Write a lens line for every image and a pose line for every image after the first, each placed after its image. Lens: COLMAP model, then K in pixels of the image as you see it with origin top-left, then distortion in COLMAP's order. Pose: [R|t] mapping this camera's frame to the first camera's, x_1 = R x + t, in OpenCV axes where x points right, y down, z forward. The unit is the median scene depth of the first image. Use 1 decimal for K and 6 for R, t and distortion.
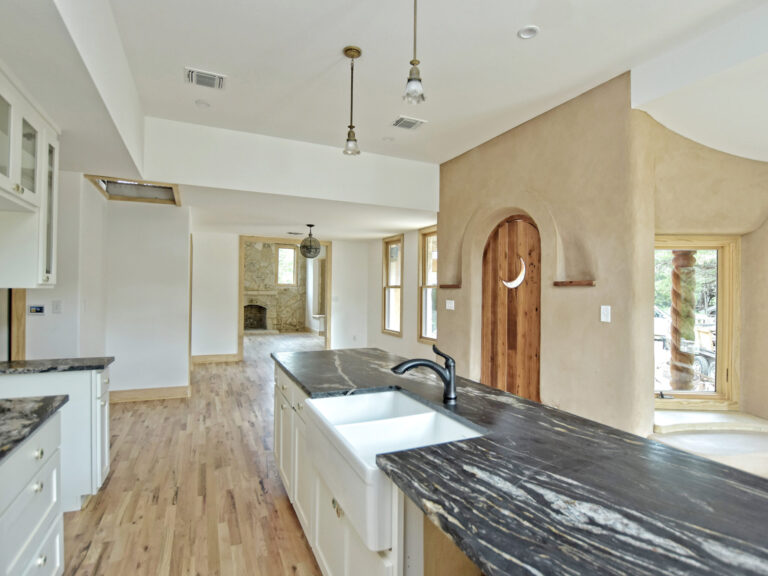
lens RADIAL K [[409.0, 0, 384.0], [0, 409.0, 288.0], [0, 0, 1]] dist [-0.003126, -0.000729]
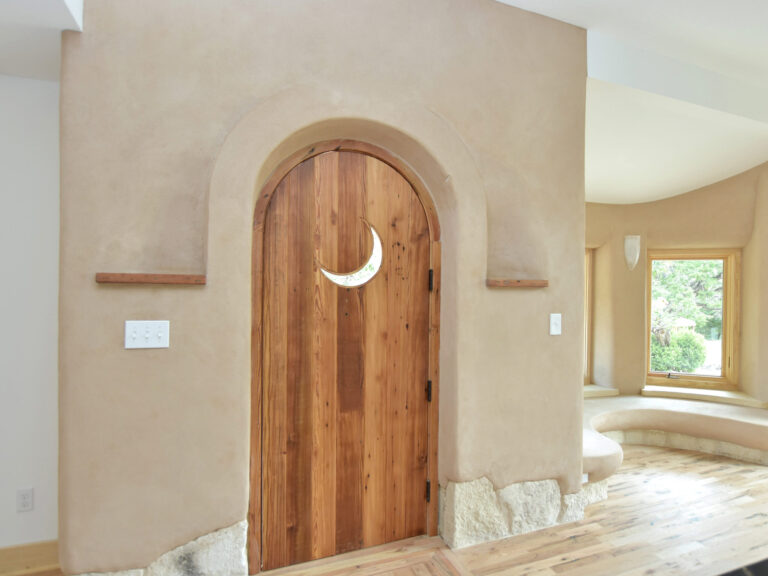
lens RADIAL K [[424.7, 0, 384.0], [0, 424.7, 288.0], [0, 0, 1]] dist [-0.020287, 0.000460]
pose [[0.074796, -0.011594, 0.997131, -0.192309], [-0.020108, 0.999712, 0.013132, -0.006132], [-0.996996, -0.021032, 0.074541, 0.894283]]
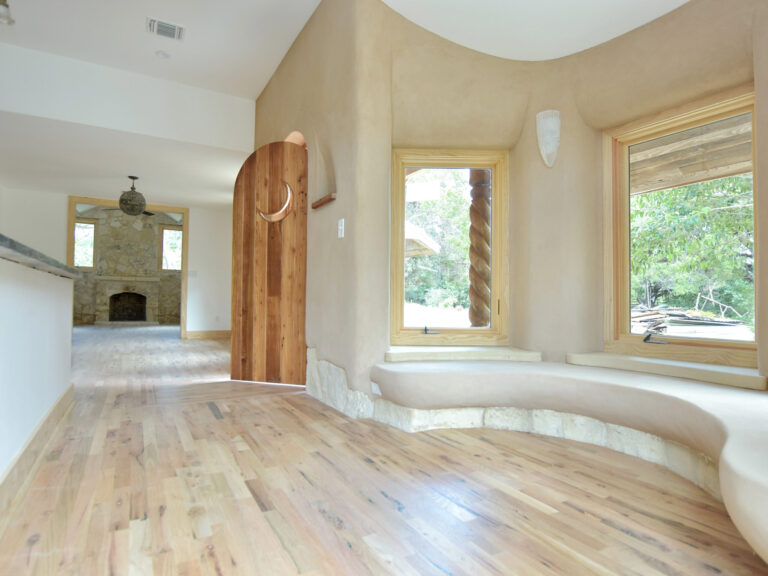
lens RADIAL K [[446.7, 0, 384.0], [0, 446.7, 288.0], [0, 0, 1]] dist [-0.005504, 0.000748]
pose [[0.997153, -0.000305, 0.075408, 0.398670], [0.002159, 0.999697, -0.024509, 0.150349], [-0.075378, 0.024602, 0.996852, 0.035876]]
